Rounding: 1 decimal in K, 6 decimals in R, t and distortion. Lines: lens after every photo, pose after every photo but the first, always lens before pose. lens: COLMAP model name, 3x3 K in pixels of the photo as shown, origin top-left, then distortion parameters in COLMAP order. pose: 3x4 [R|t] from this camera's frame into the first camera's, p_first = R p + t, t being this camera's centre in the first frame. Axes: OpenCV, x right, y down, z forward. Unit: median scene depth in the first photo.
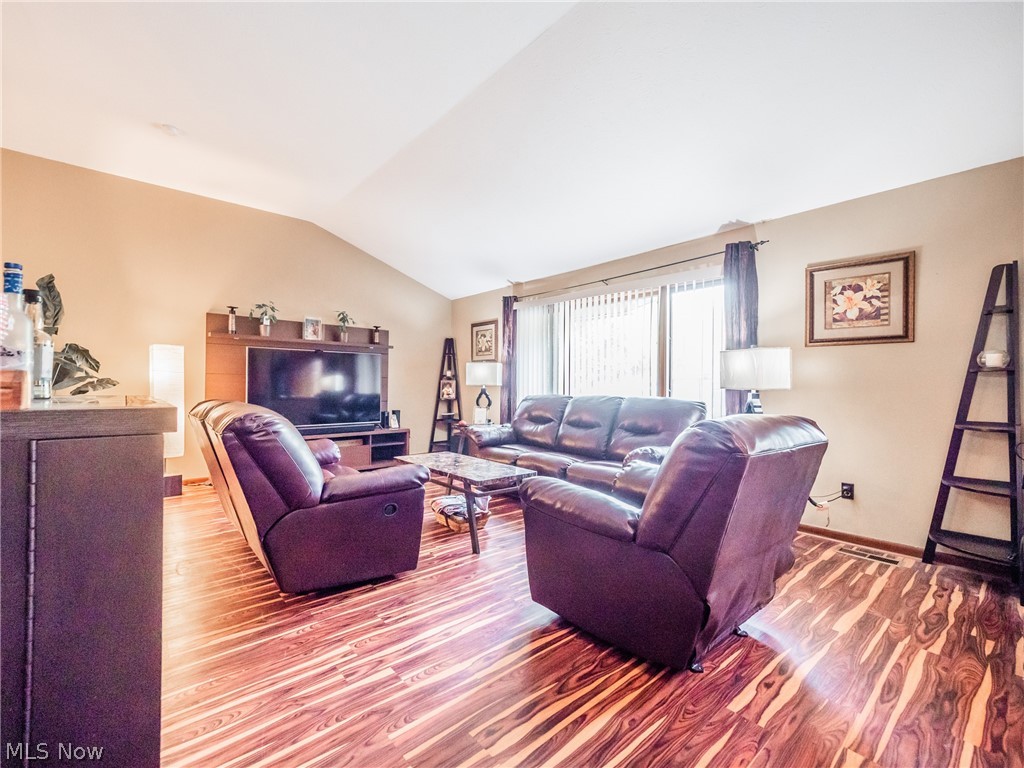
lens RADIAL K [[433.4, 0, 475.9], [0, 433.4, 385.2], [0, 0, 1]] dist [-0.002353, -0.000539]
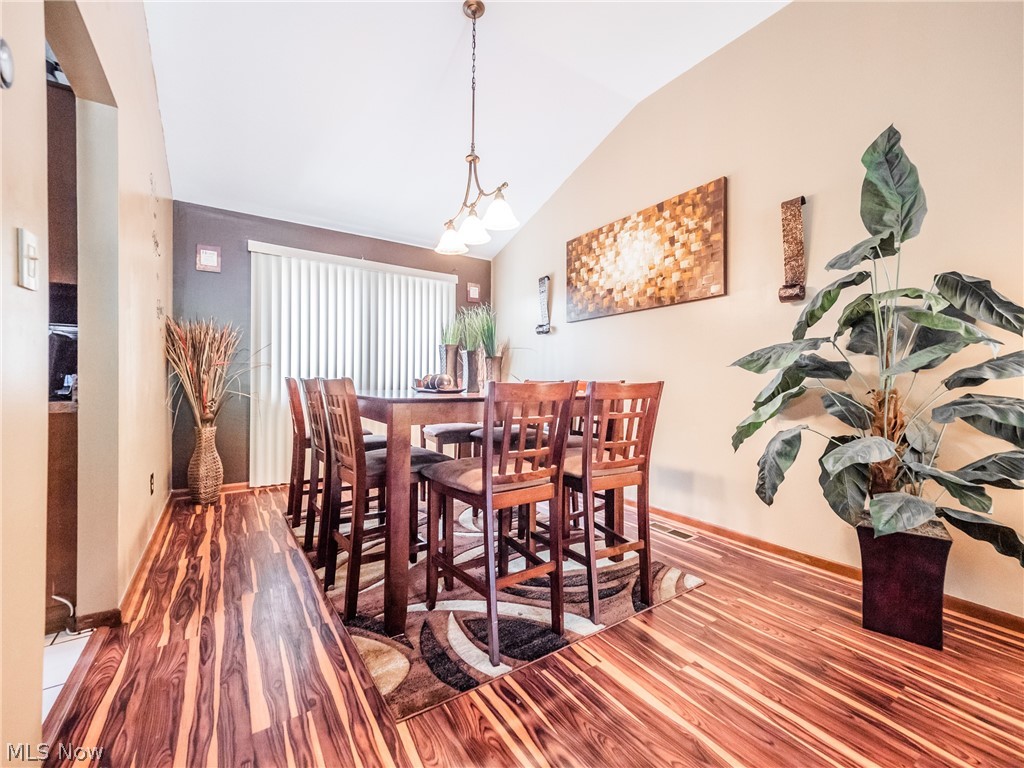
lens RADIAL K [[430.3, 0, 507.4], [0, 430.3, 383.2], [0, 0, 1]] dist [0.020104, -0.011094]
pose [[-0.089266, -0.002578, -0.996004, -0.398760], [-0.008007, 0.999966, -0.001871, 0.020015], [0.995976, 0.007808, -0.089284, 0.524317]]
